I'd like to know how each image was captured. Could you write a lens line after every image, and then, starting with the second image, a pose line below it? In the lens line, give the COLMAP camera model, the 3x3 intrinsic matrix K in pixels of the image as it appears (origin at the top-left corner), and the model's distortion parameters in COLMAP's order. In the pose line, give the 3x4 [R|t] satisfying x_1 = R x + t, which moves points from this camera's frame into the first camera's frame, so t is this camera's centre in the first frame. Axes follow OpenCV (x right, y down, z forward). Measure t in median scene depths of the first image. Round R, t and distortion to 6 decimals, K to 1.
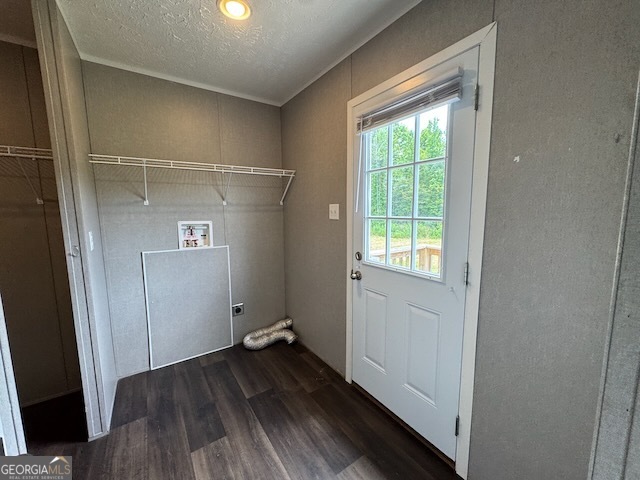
lens RADIAL K [[254.4, 0, 317.9], [0, 254.4, 241.1], [0, 0, 1]] dist [-0.006637, 0.000941]
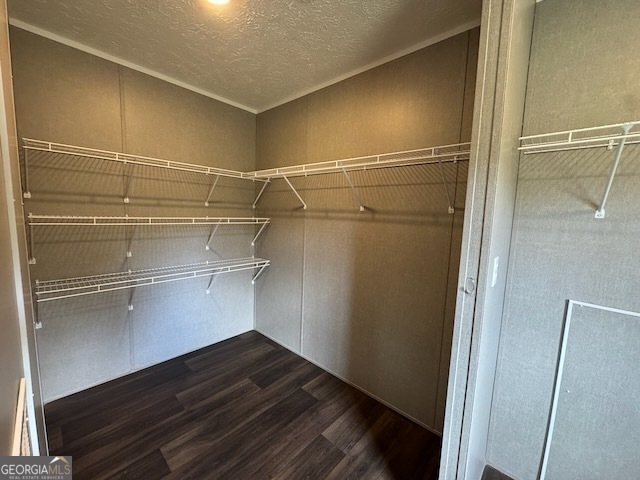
lens RADIAL K [[254.4, 0, 324.0], [0, 254.4, 239.3], [0, 0, 1]] dist [-0.006637, 0.000941]
pose [[0.241462, 0.116866, -0.963347, -0.274686], [-0.159402, 0.984014, 0.079419, -0.044505], [0.957229, 0.134383, 0.256231, 0.287856]]
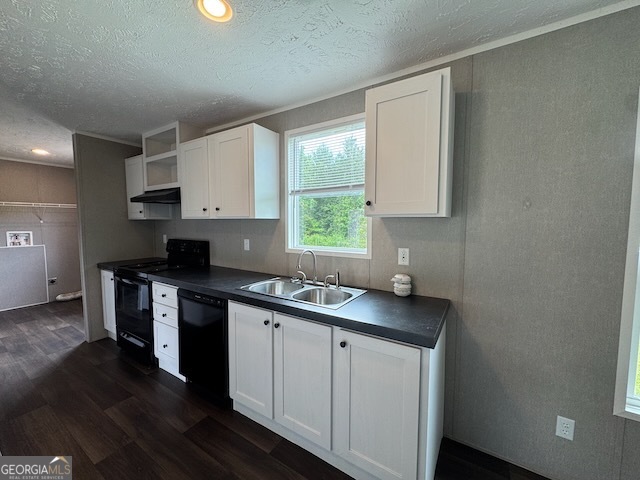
lens RADIAL K [[254.4, 0, 321.2], [0, 254.4, 238.3], [0, 0, 1]] dist [-0.006637, 0.000941]
pose [[0.907523, -0.019720, 0.419538, 0.761454], [0.045509, 0.997633, -0.051551, 0.170092], [-0.417529, 0.065877, 0.906273, -1.628813]]
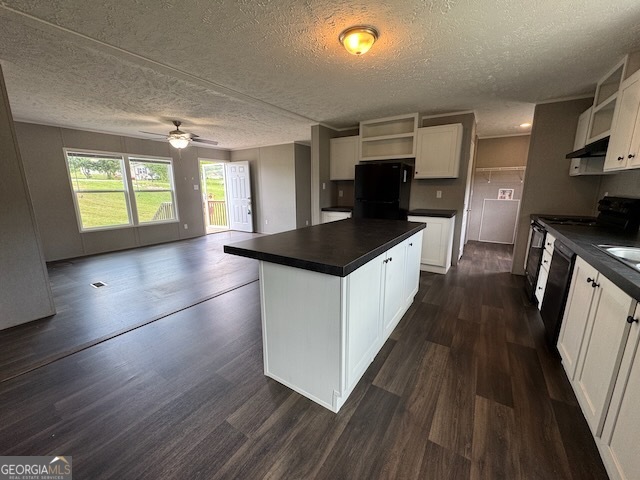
lens RADIAL K [[254.4, 0, 316.4], [0, 254.4, 240.8], [0, 0, 1]] dist [-0.006637, 0.000941]
pose [[0.387181, 0.197687, -0.900561, 1.220105], [-0.114503, 0.979492, 0.165785, 0.236792], [0.914866, 0.038928, 0.401876, -1.820876]]
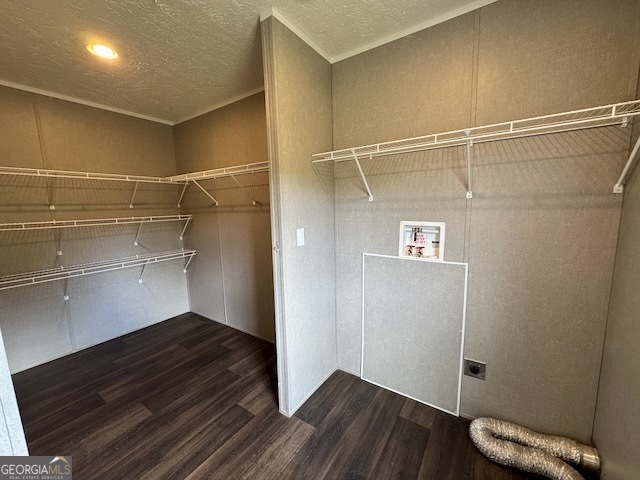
lens RADIAL K [[254.4, 0, 324.8], [0, 254.4, 239.7], [0, 0, 1]] dist [-0.006637, 0.000941]
pose [[0.374875, 0.120482, -0.919213, 0.088944], [-0.095532, 0.991261, 0.090965, -0.069127], [0.922140, 0.053714, 0.383109, 0.482041]]
